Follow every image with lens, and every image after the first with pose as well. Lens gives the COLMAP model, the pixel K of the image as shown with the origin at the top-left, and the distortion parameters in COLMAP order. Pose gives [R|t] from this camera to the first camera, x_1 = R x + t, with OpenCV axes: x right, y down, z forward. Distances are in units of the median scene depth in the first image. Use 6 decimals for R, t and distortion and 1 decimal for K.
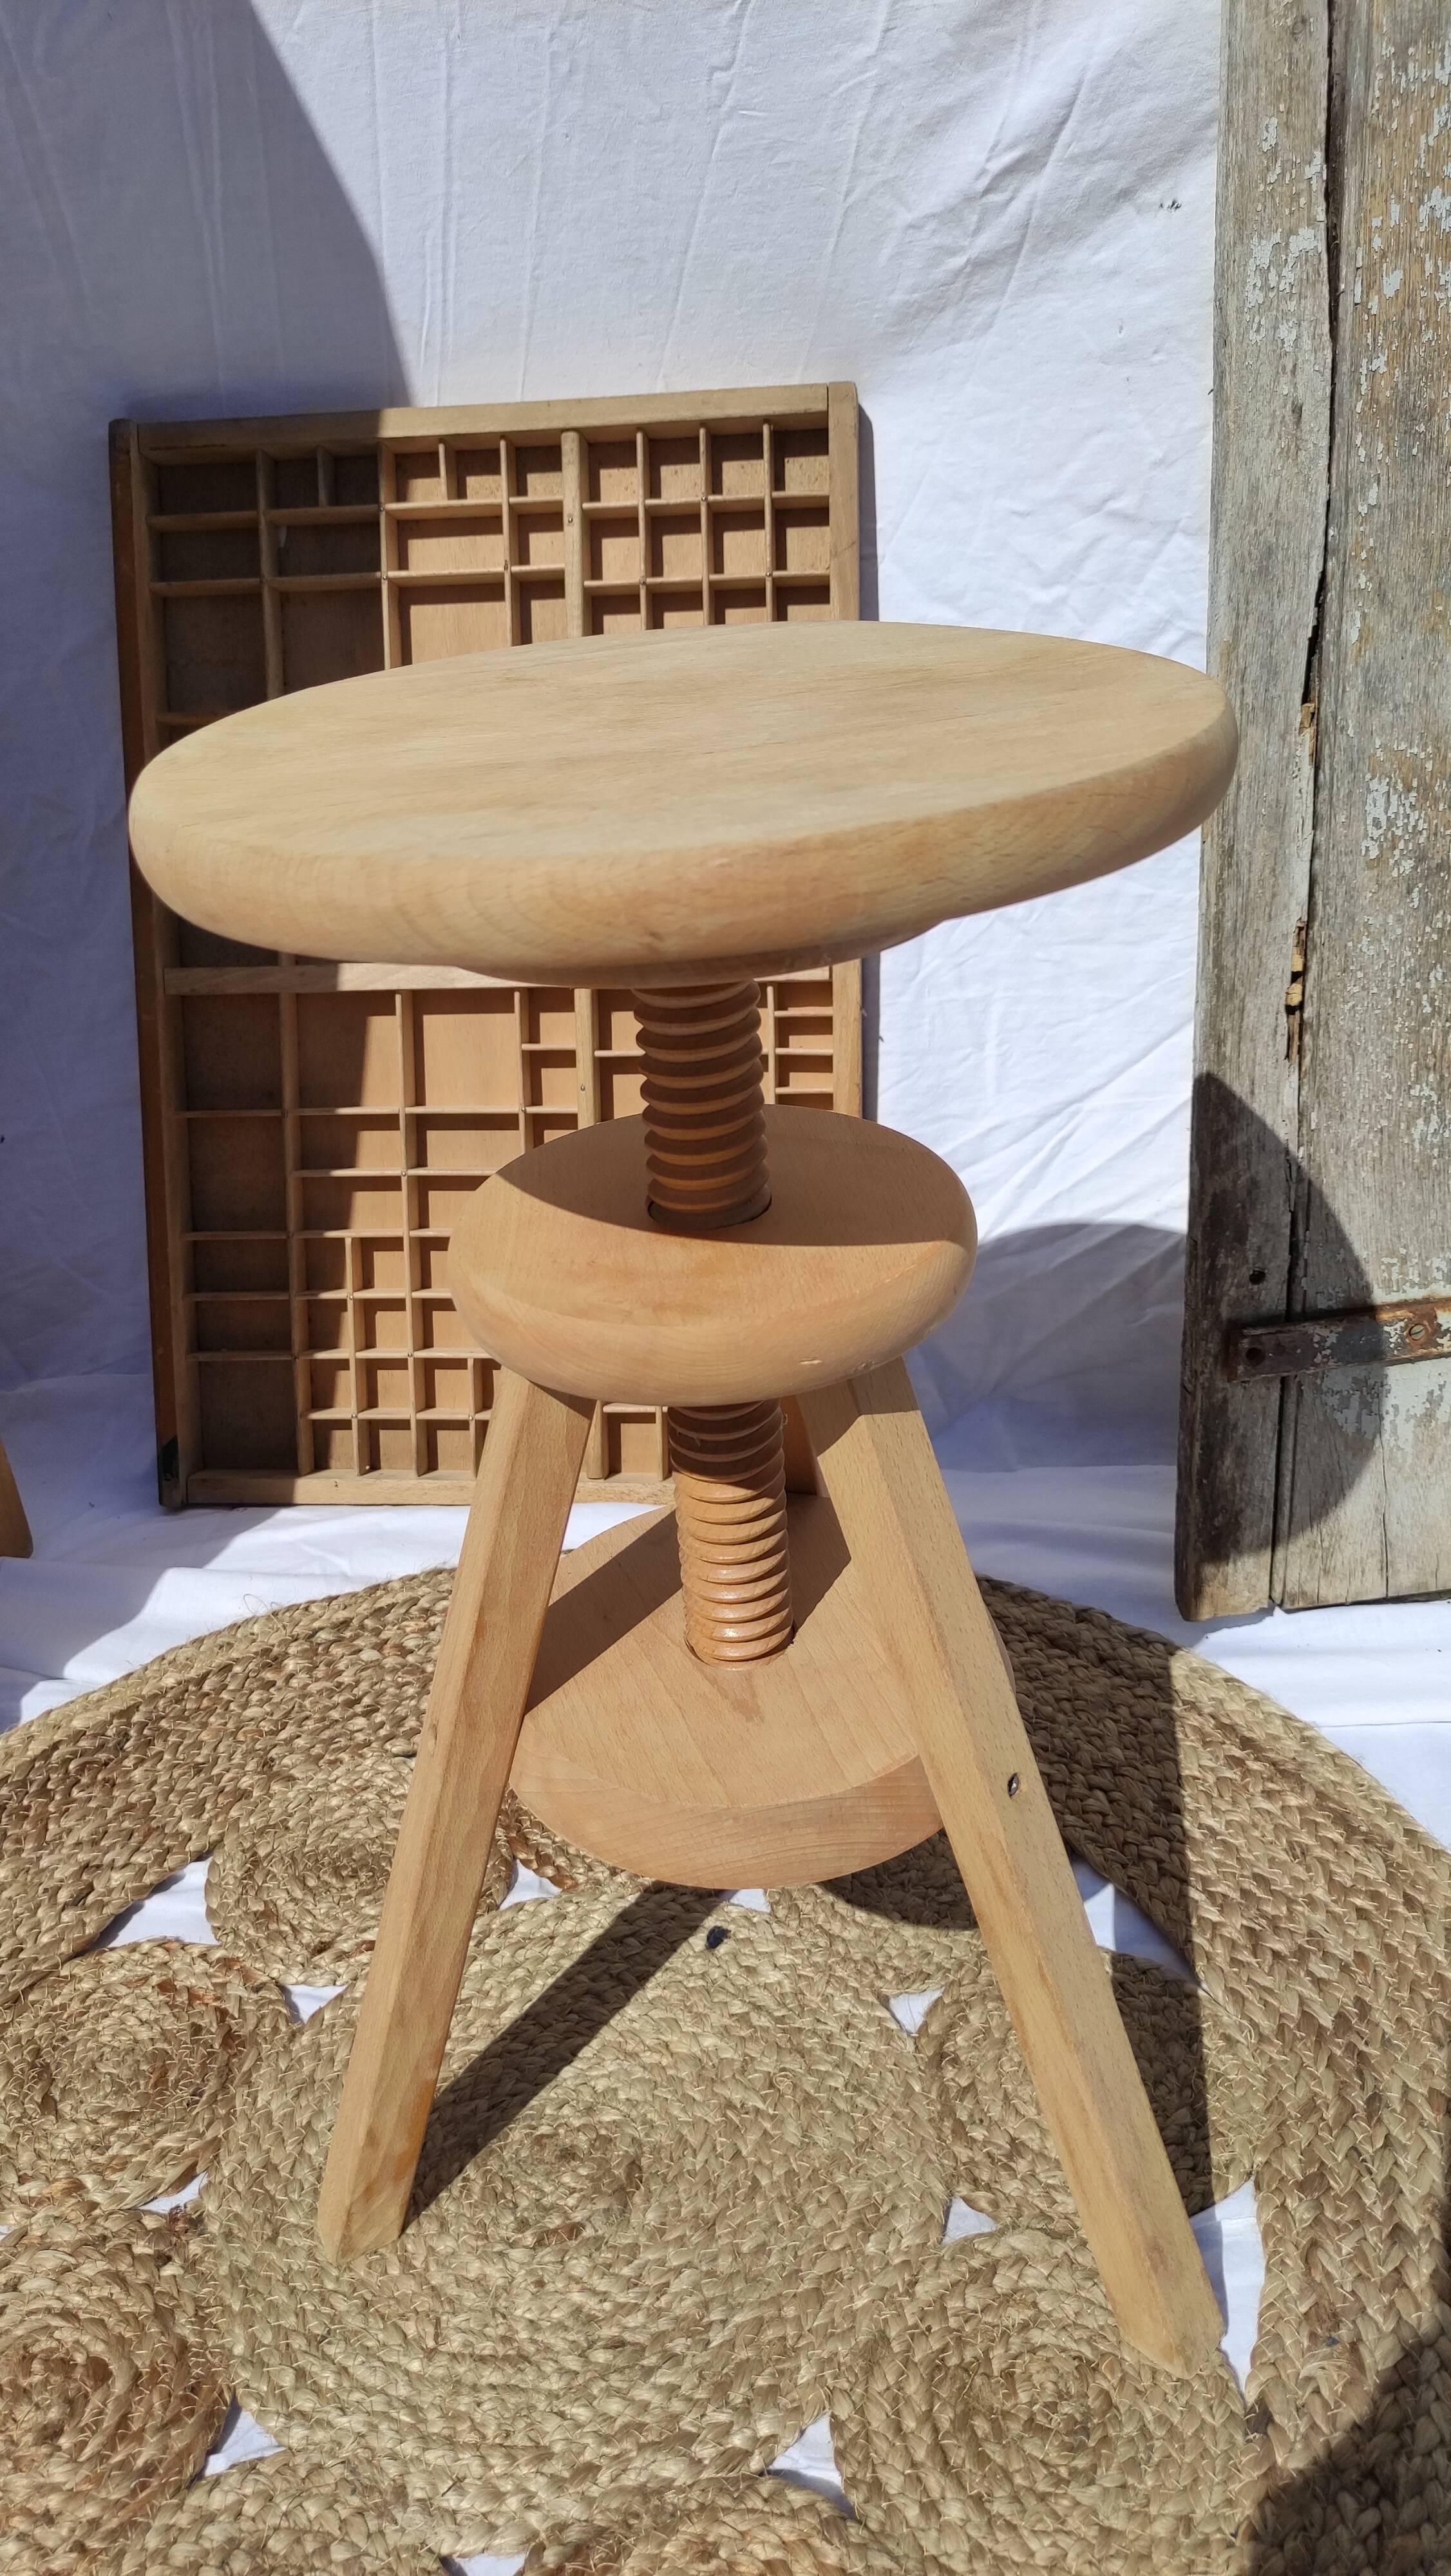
lens RADIAL K [[1904.2, 0, 742.5], [0, 1904.2, 1294.2], [0, 0, 1]] dist [0.057901, -0.065761]
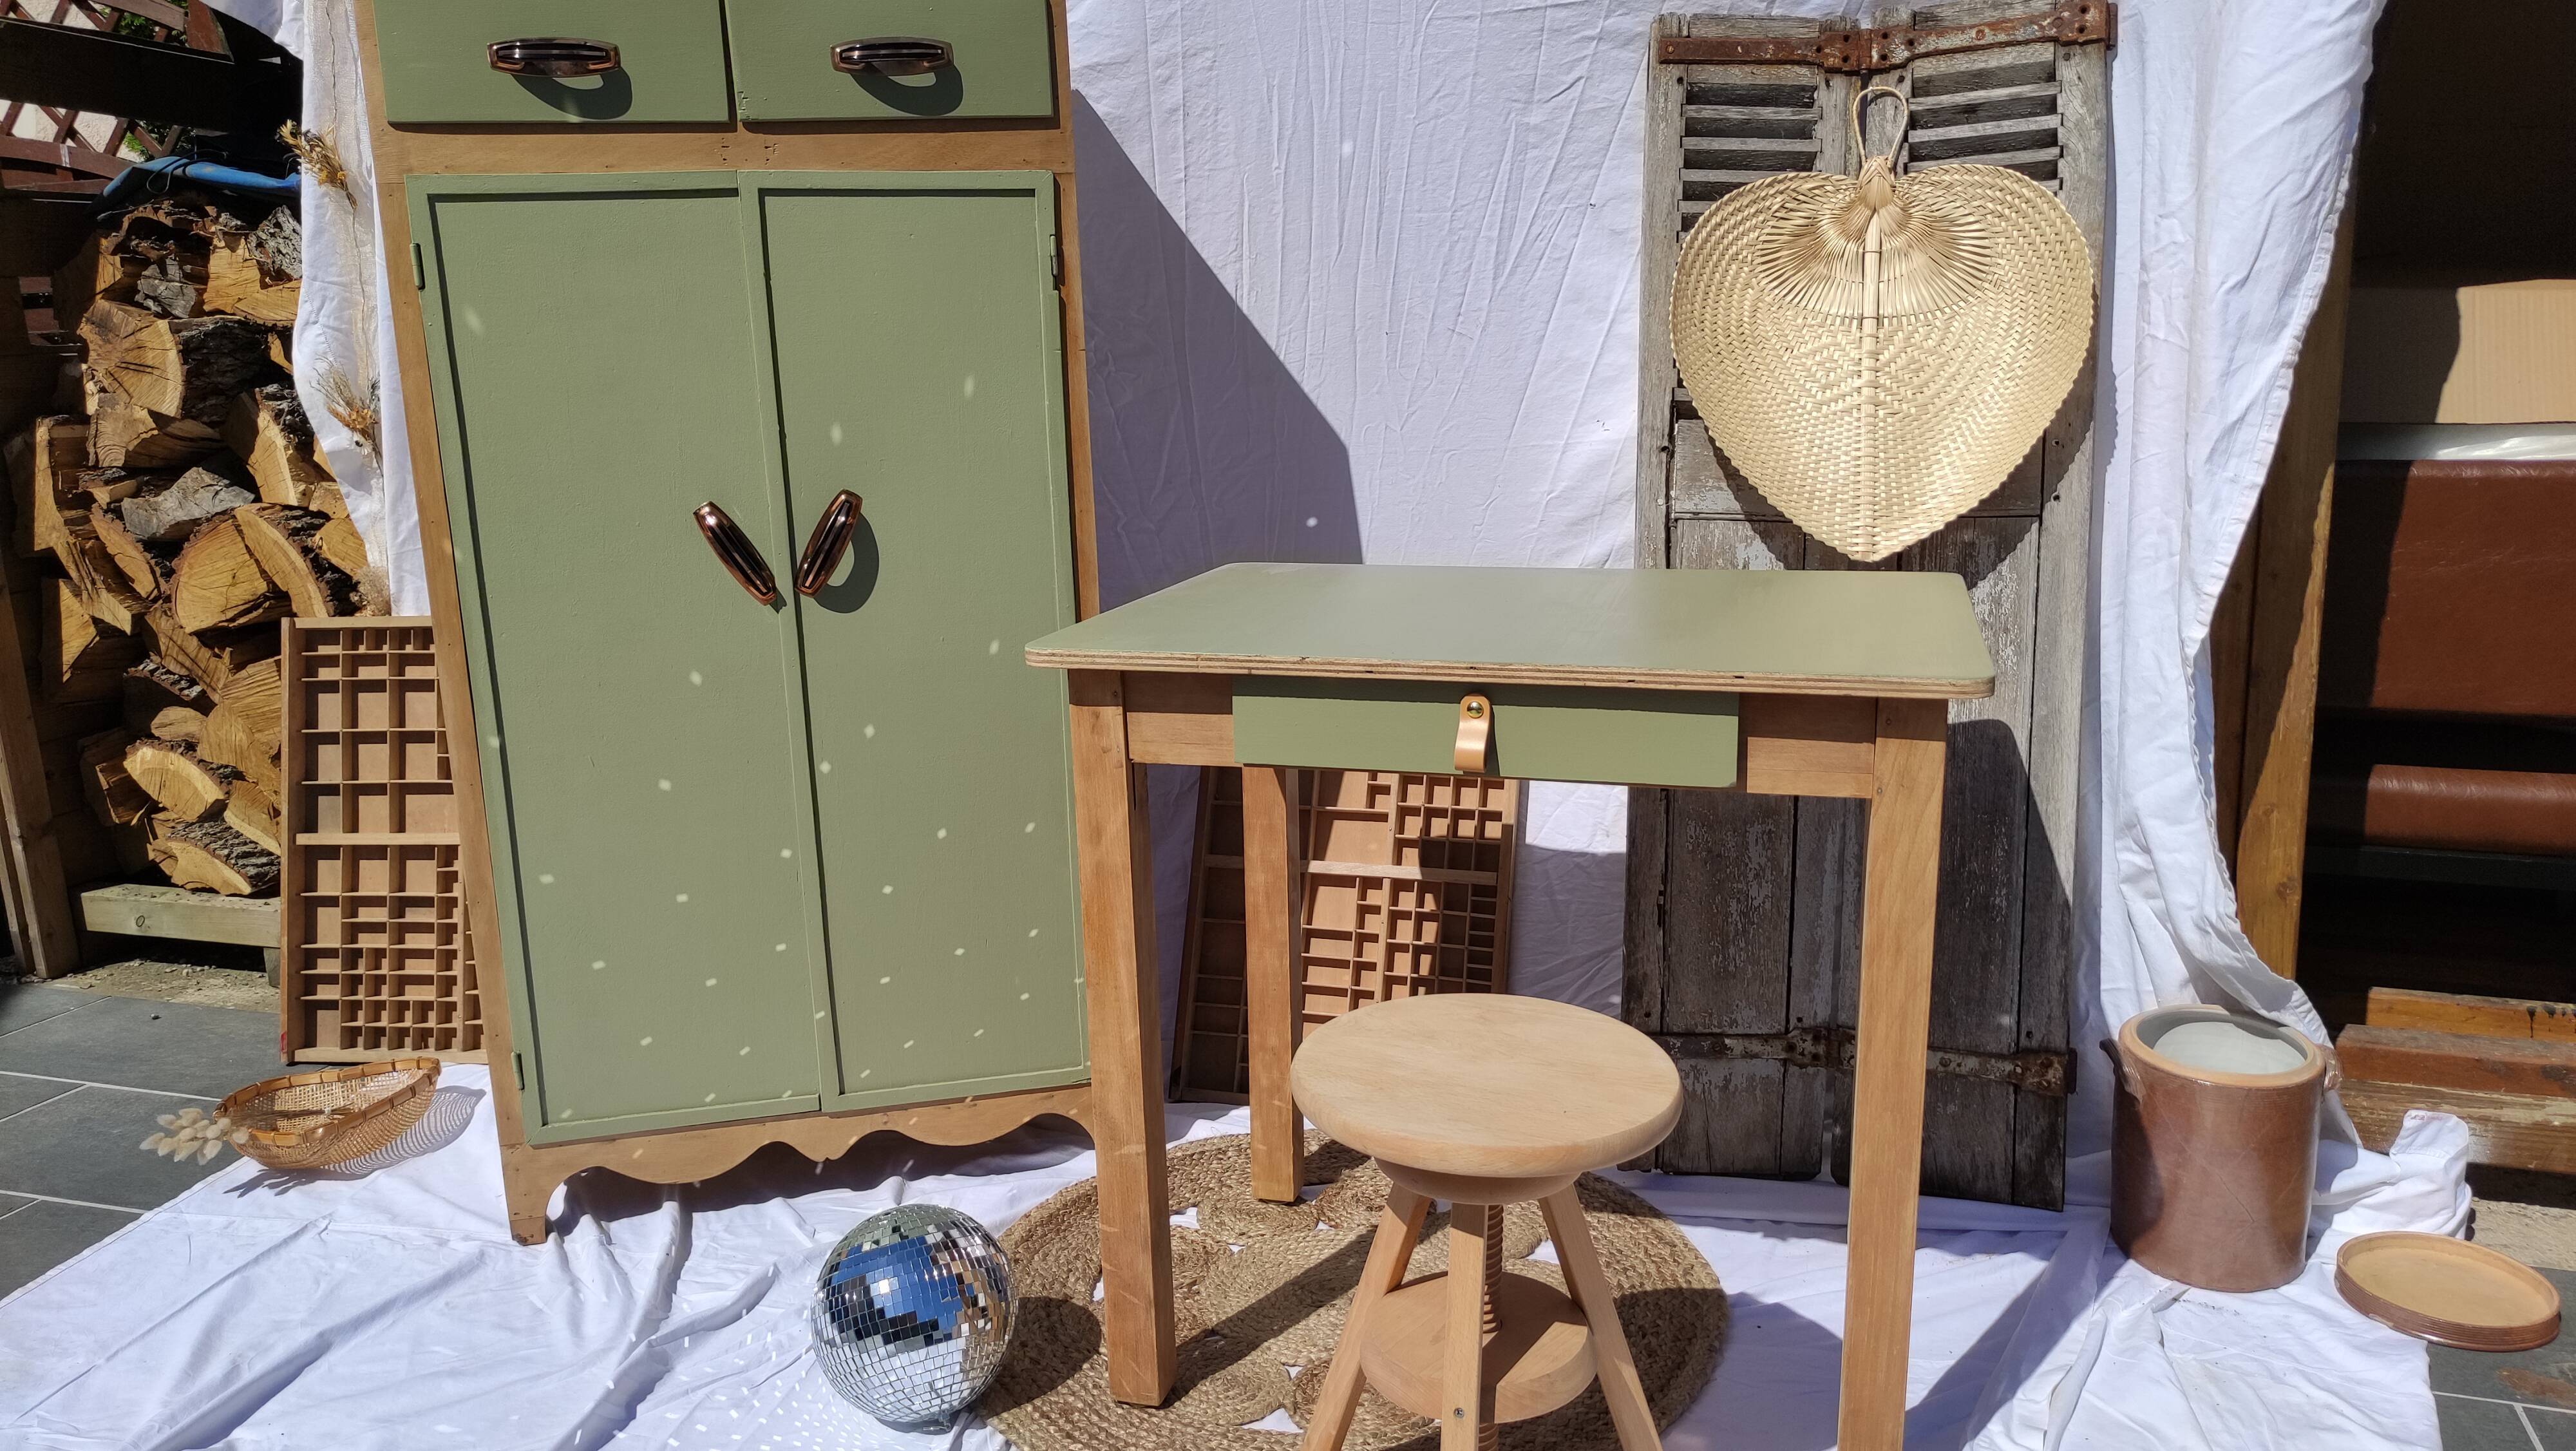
lens RADIAL K [[1857.3, 0, 1288.0], [0, 1857.3, 725.5], [0, 0, 1]] dist [0.053922, -0.051876]
pose [[0.983850, 0.075341, -0.162369, 0.199239], [-0.116409, 0.958388, -0.260657, 0.349601], [0.135975, 0.275349, 0.951680, -1.602517]]
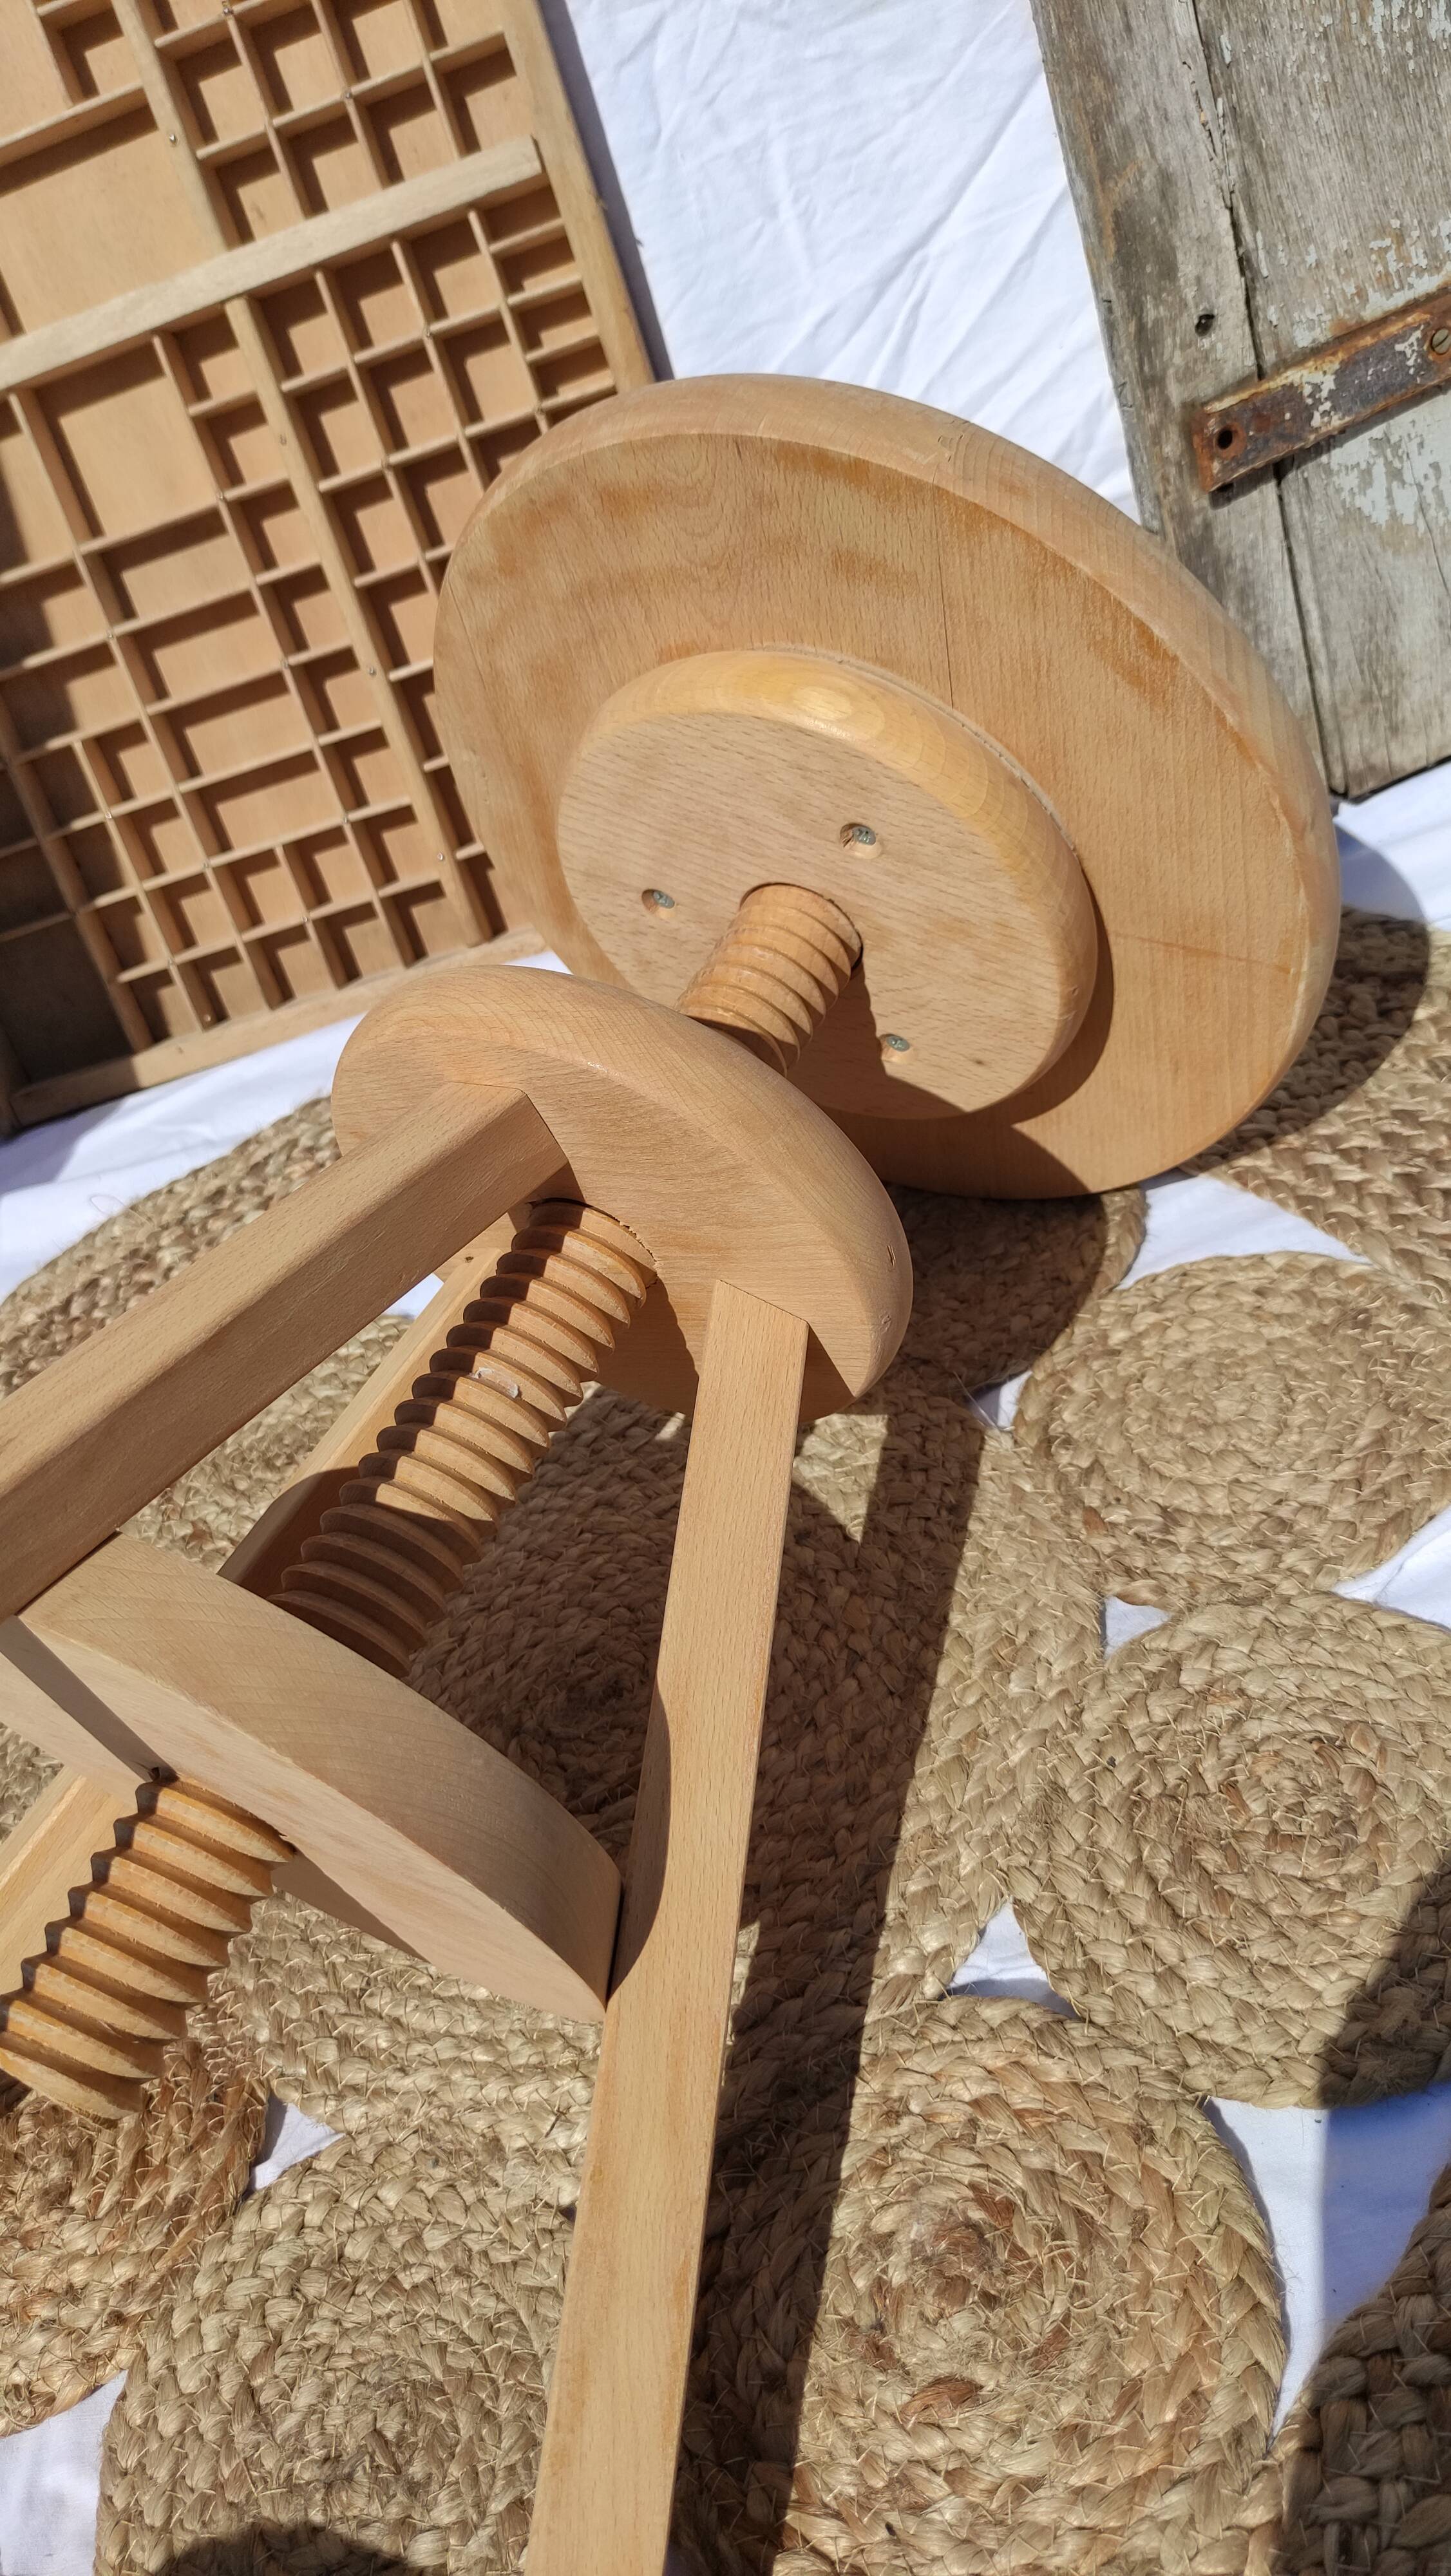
lens RADIAL K [[1941.0, 0, 731.5], [0, 1941.0, 1275.0], [0, 0, 1]] dist [0.046173, -0.066946]
pose [[0.953627, -0.295216, -0.058680, 0.046047], [0.300954, 0.932136, 0.201369, 0.135581], [-0.004750, -0.209691, 0.977756, 0.248274]]
